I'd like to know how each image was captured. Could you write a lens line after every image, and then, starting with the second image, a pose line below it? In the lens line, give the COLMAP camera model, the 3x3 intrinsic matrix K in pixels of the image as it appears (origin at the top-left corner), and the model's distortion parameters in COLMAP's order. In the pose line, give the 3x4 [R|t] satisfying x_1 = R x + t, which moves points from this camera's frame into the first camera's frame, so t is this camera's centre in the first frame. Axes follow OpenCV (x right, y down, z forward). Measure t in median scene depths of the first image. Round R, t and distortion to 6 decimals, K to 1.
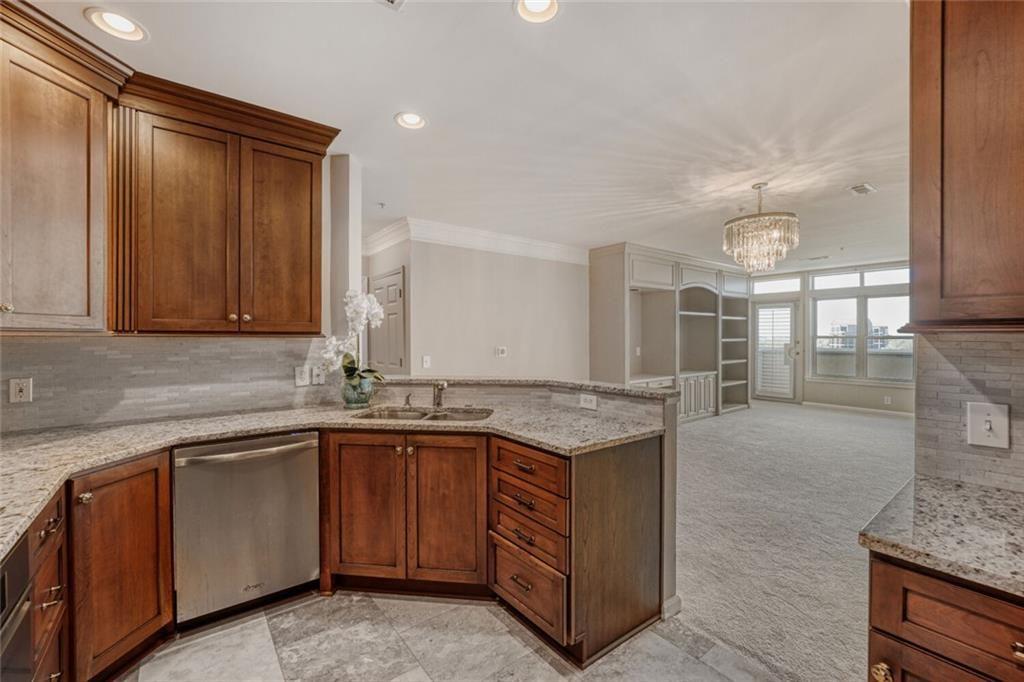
lens RADIAL K [[431.7, 0, 512.0], [0, 431.7, 341.0], [0, 0, 1]] dist [-0.007526, 0.000160]
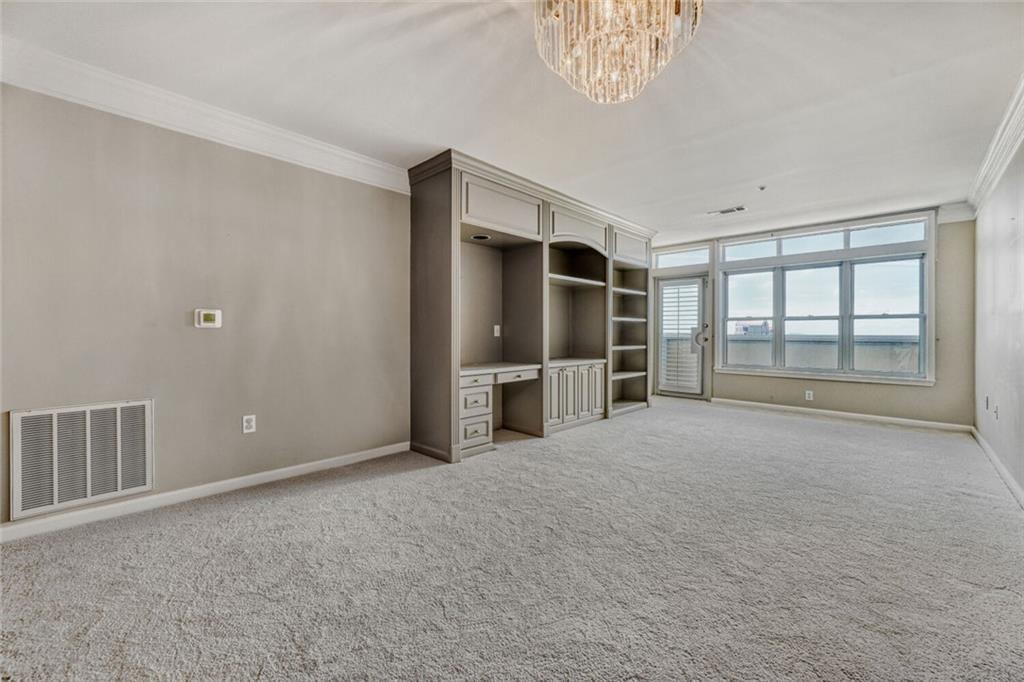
lens RADIAL K [[416.9, 0, 509.9], [0, 416.9, 335.6], [0, 0, 1]] dist [0.000298, 0.000507]
pose [[0.989726, 0.006830, 0.142814, 0.203853], [-0.005818, 0.999955, -0.007505, 0.034786], [-0.142859, 0.006597, 0.989721, 0.301575]]
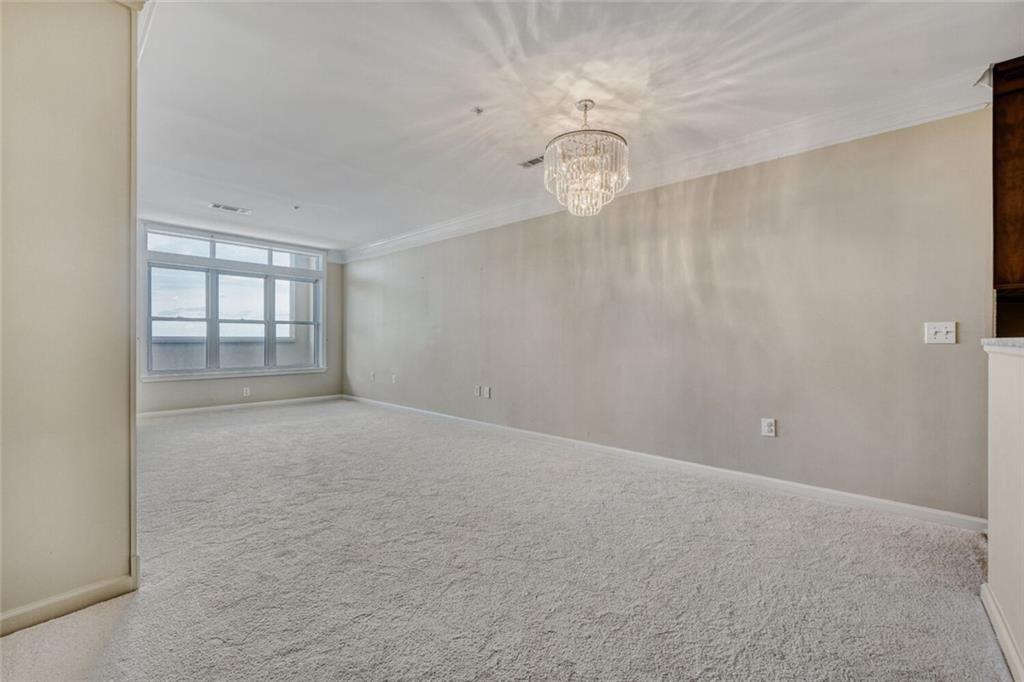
lens RADIAL K [[416.9, 0, 509.9], [0, 416.9, 335.6], [0, 0, 1]] dist [0.000298, 0.000507]
pose [[-0.178115, 0.007886, 0.983978, -0.074233], [0.010531, 0.999926, -0.006107, 0.033035], [-0.983953, 0.009275, -0.178185, 0.613649]]
